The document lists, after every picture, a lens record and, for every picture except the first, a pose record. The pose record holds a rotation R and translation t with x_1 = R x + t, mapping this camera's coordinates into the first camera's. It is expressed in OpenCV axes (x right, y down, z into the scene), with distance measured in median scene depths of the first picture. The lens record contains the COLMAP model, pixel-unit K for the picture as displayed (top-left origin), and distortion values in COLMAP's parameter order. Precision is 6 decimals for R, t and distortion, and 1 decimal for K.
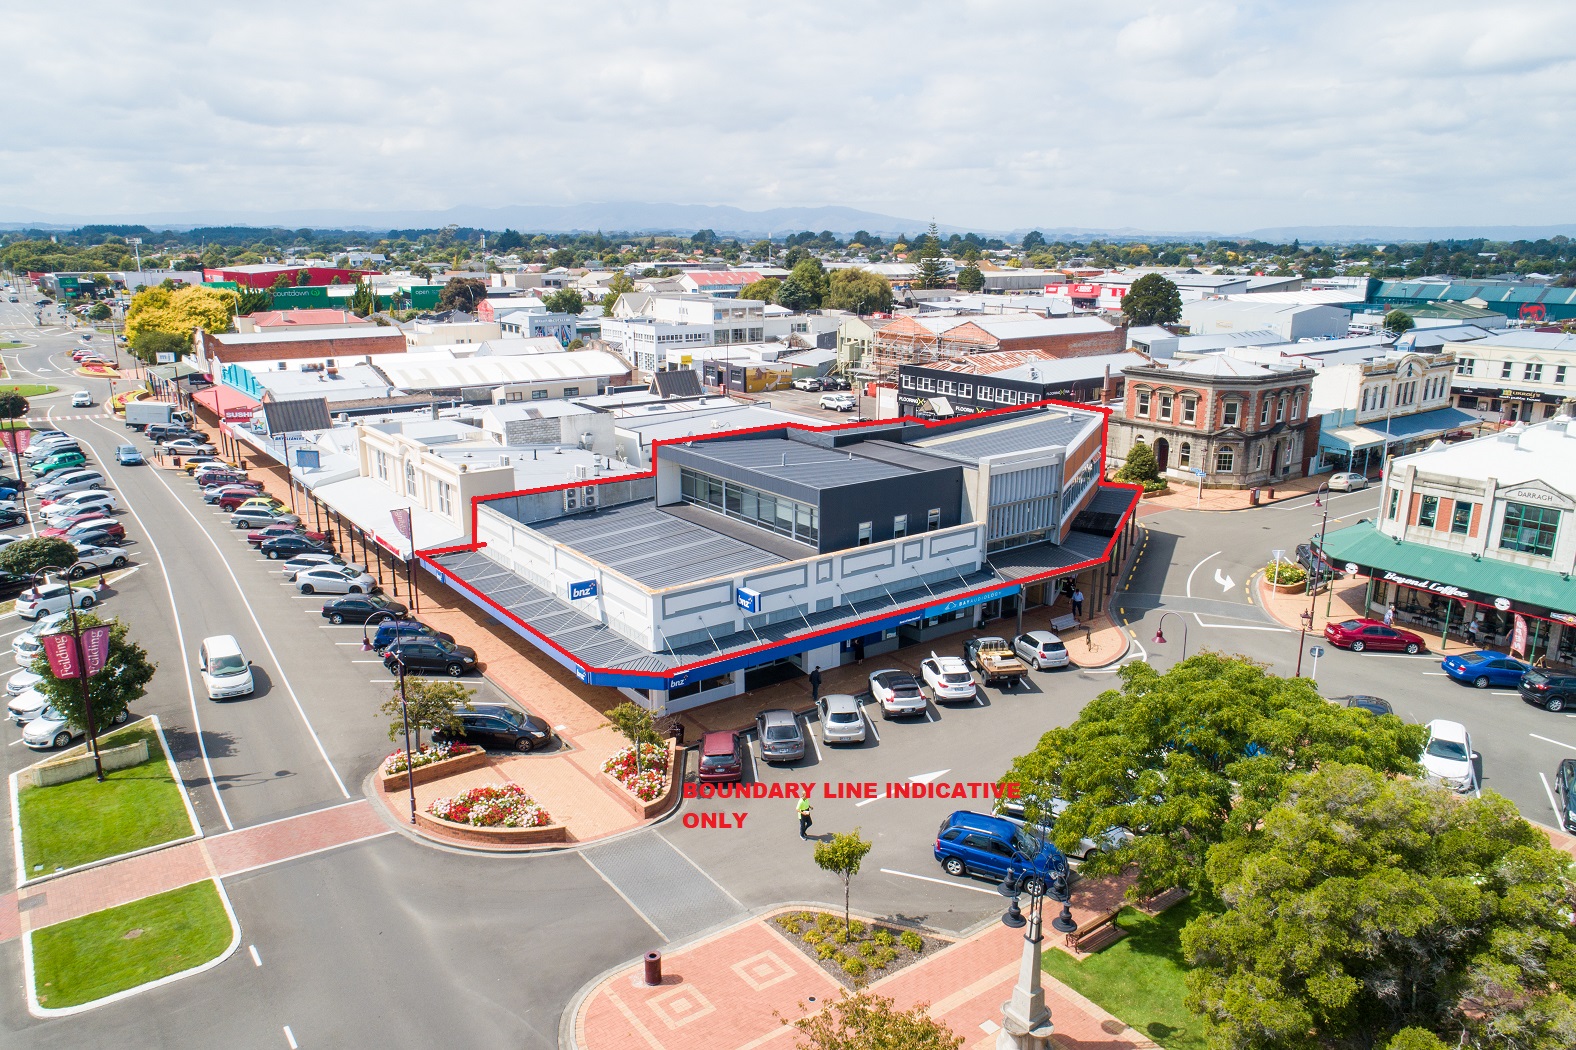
lens RADIAL K [[1083.8, 0, 788.0], [0, 1083.8, 525.0], [0, 0, 1]] dist [-0.006414, 0.005243]
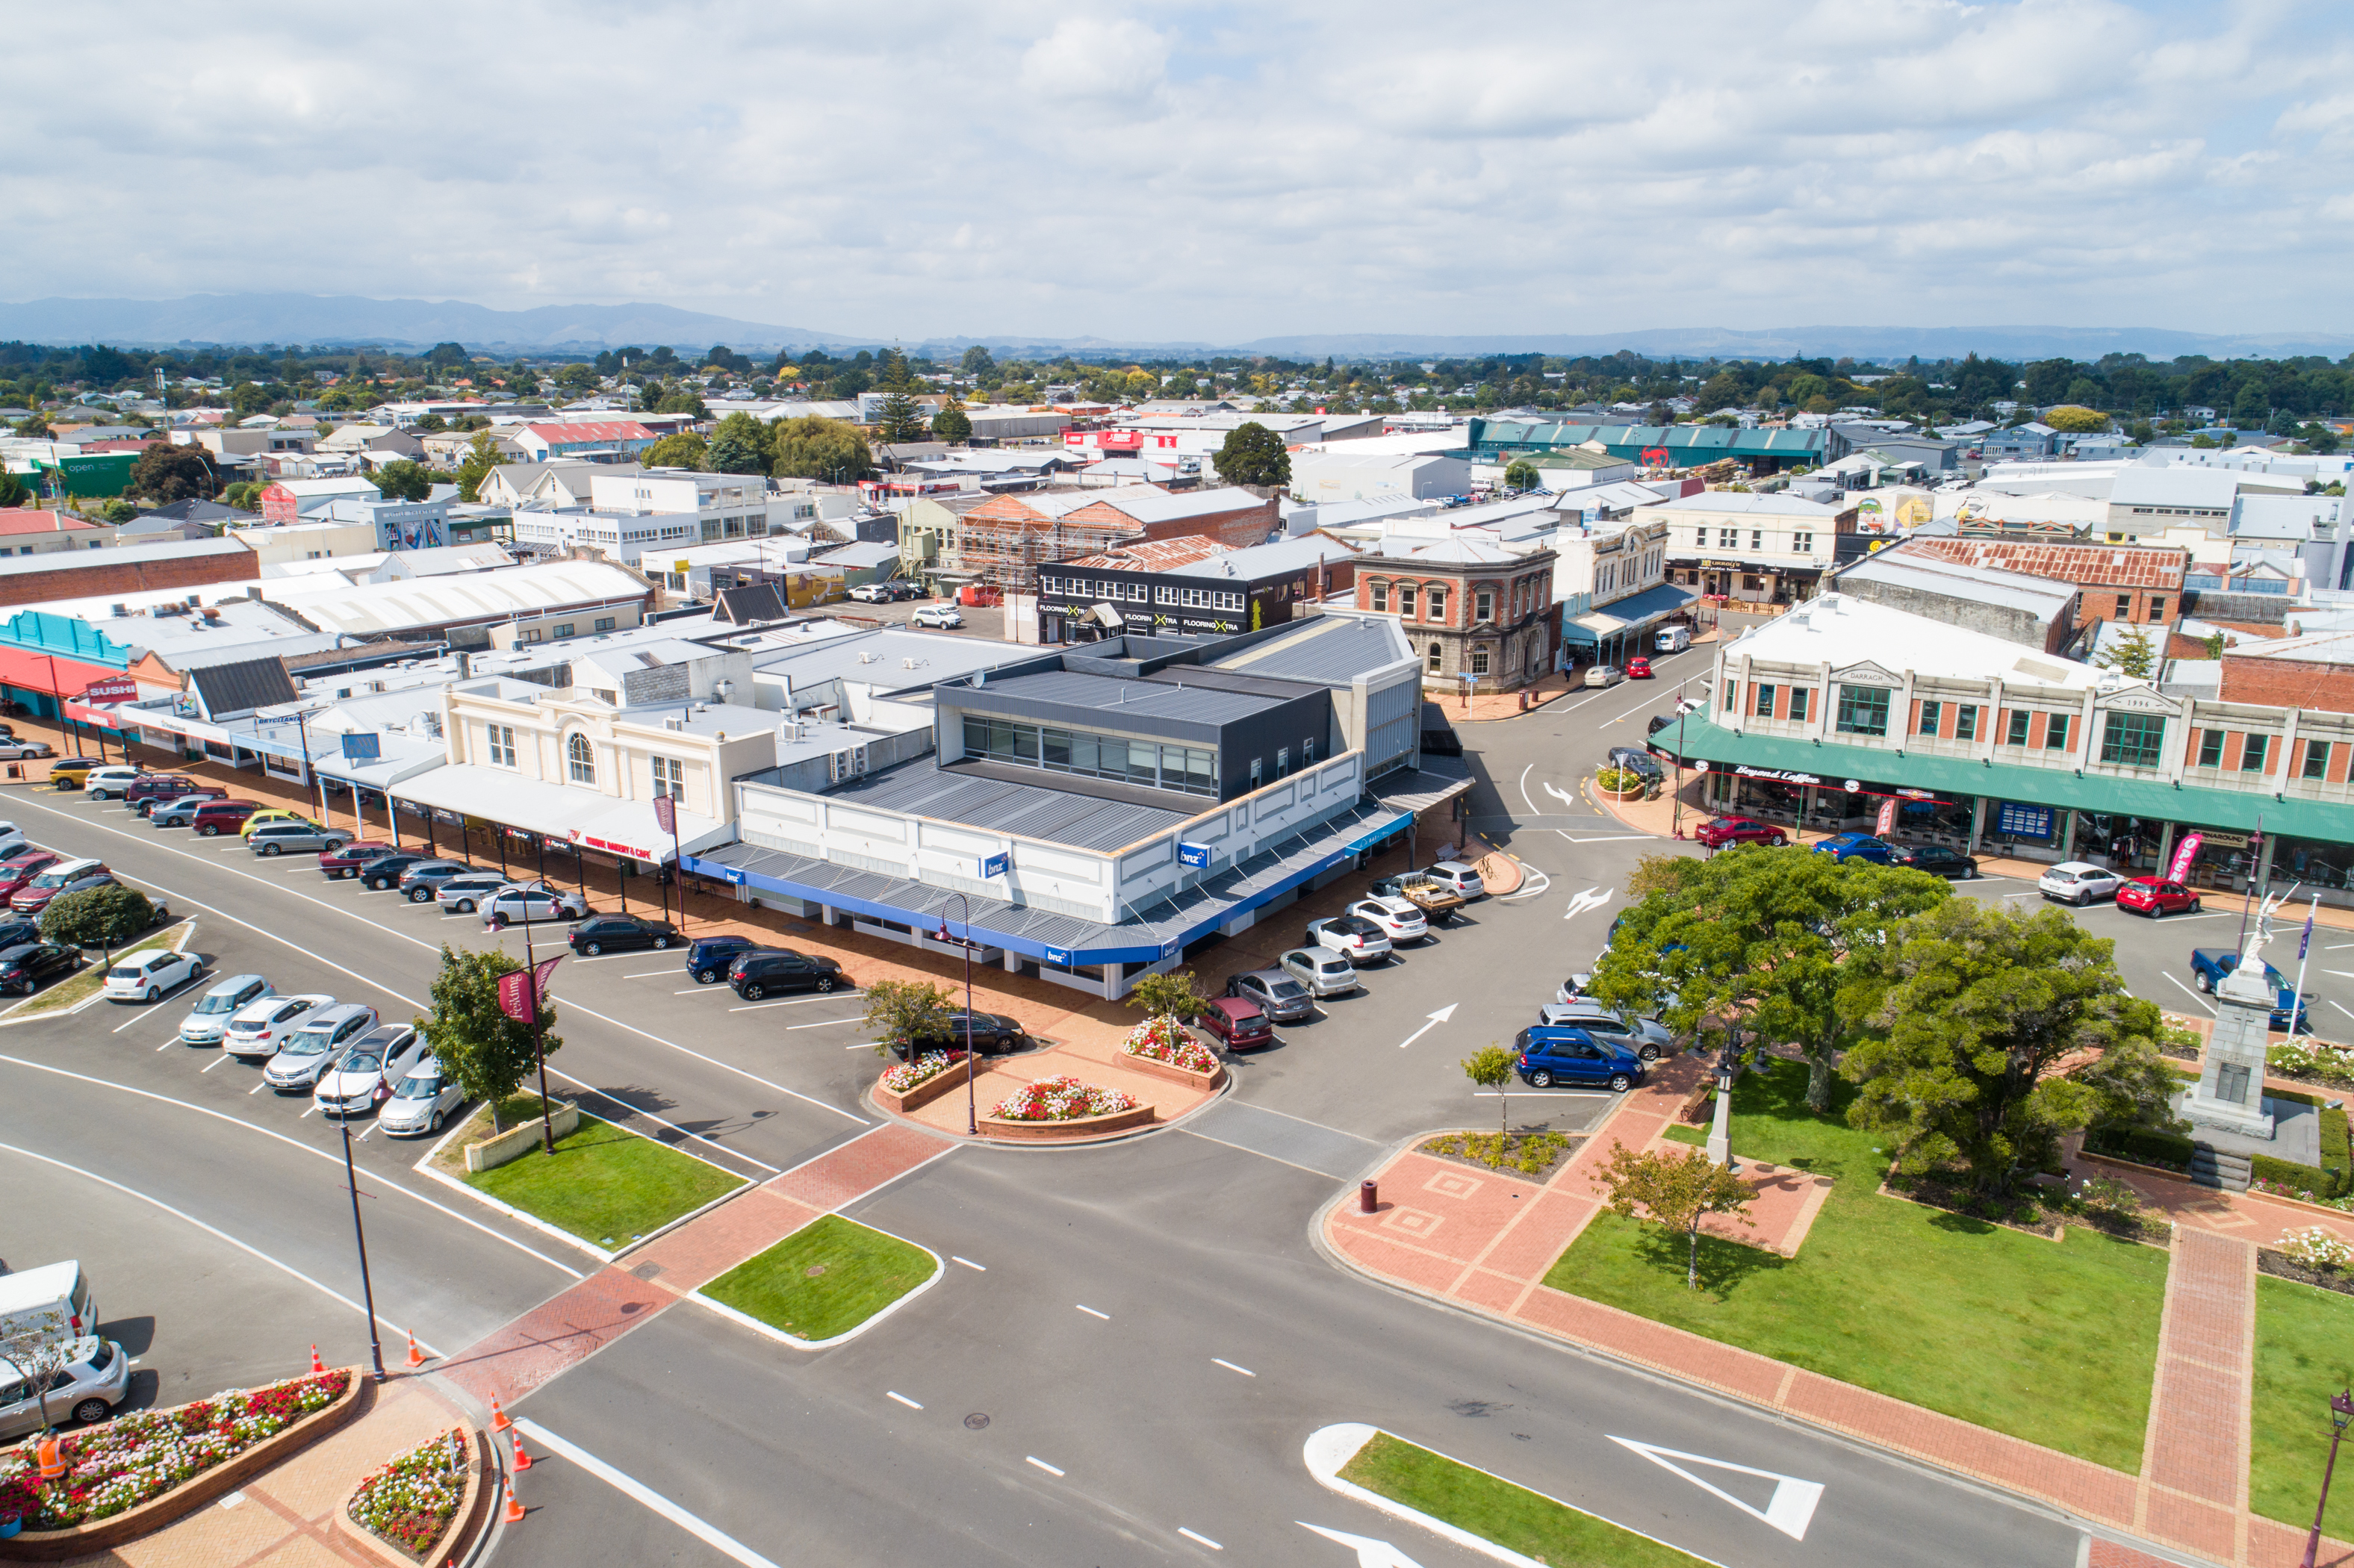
lens RADIAL K [[1622.9, 0, 1177.0], [0, 1622.9, 784.0], [0, 0, 1]] dist [-0.006506, 0.006047]
pose [[0.939158, -0.090397, 0.331376, -0.330660], [0.089794, 0.995812, 0.017163, -0.008585], [-0.331540, 0.013637, 0.943343, -0.166570]]
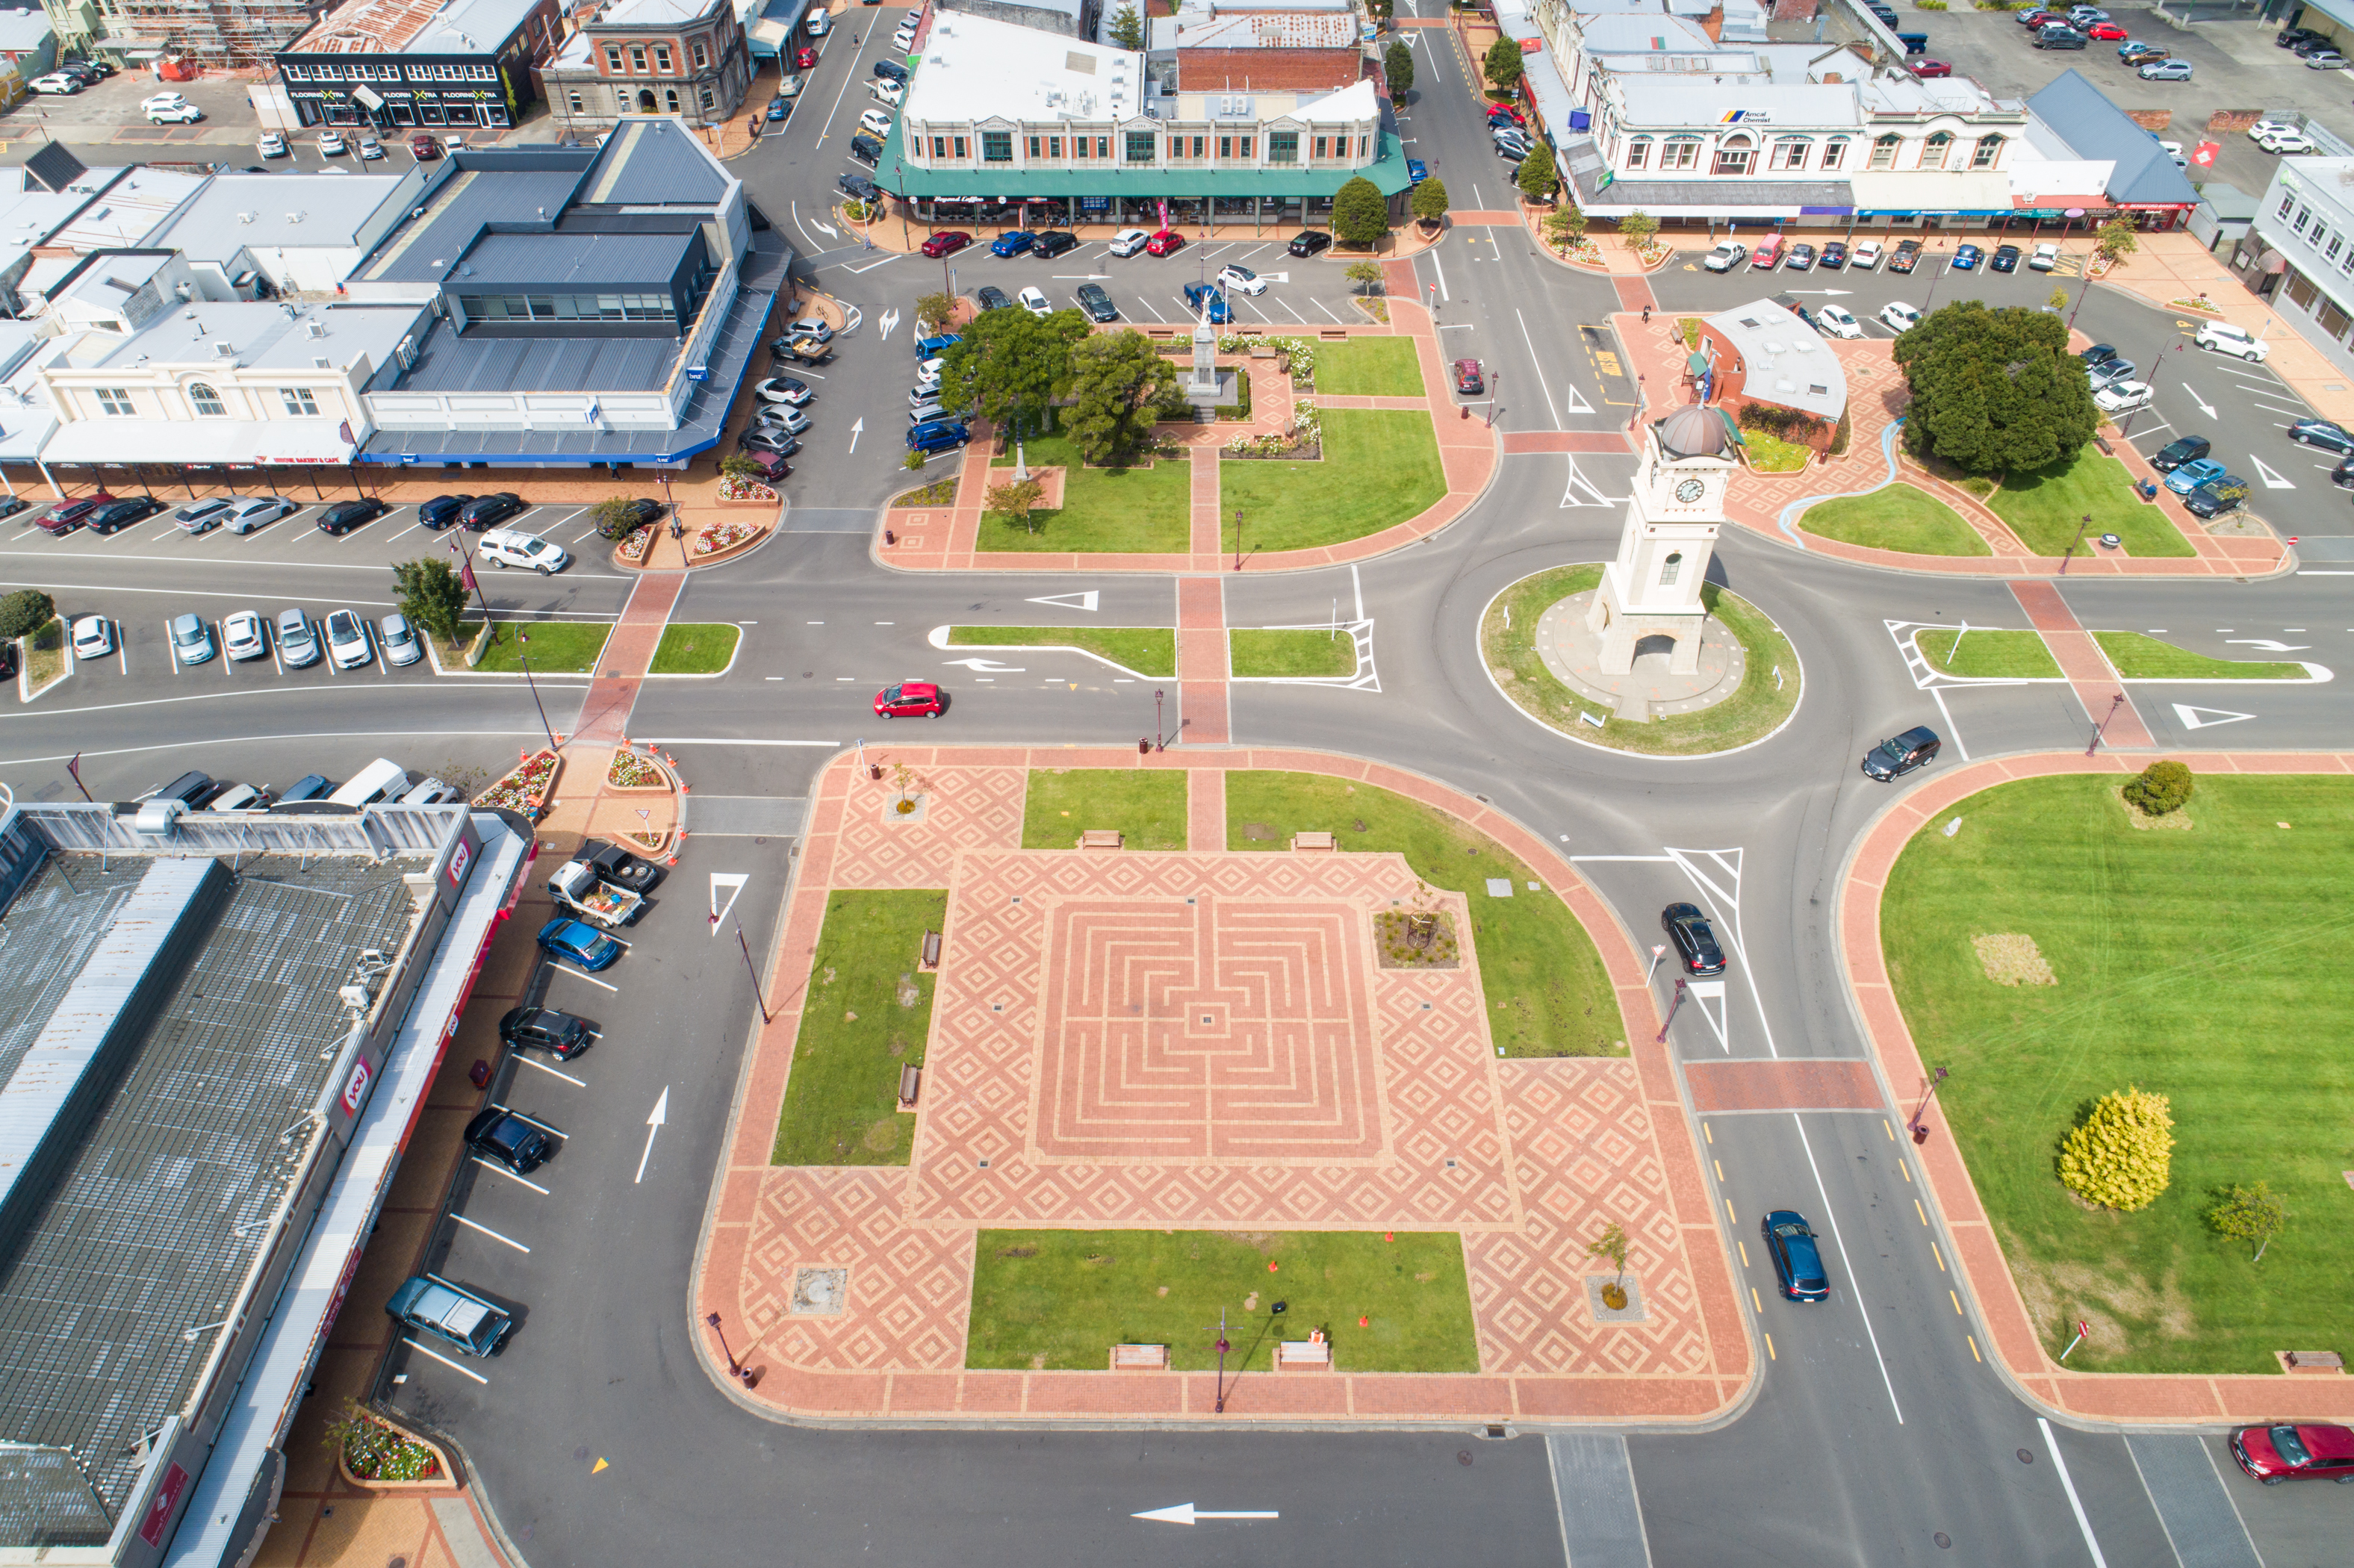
lens RADIAL K [[1622.9, 0, 1177.0], [0, 1622.9, 784.0], [0, 0, 1]] dist [-0.006506, 0.006047]
pose [[0.600077, -0.547932, 0.582819, -0.884887], [0.204989, 0.809578, 0.550058, -0.402897], [-0.773232, -0.210606, 0.598129, -0.706067]]
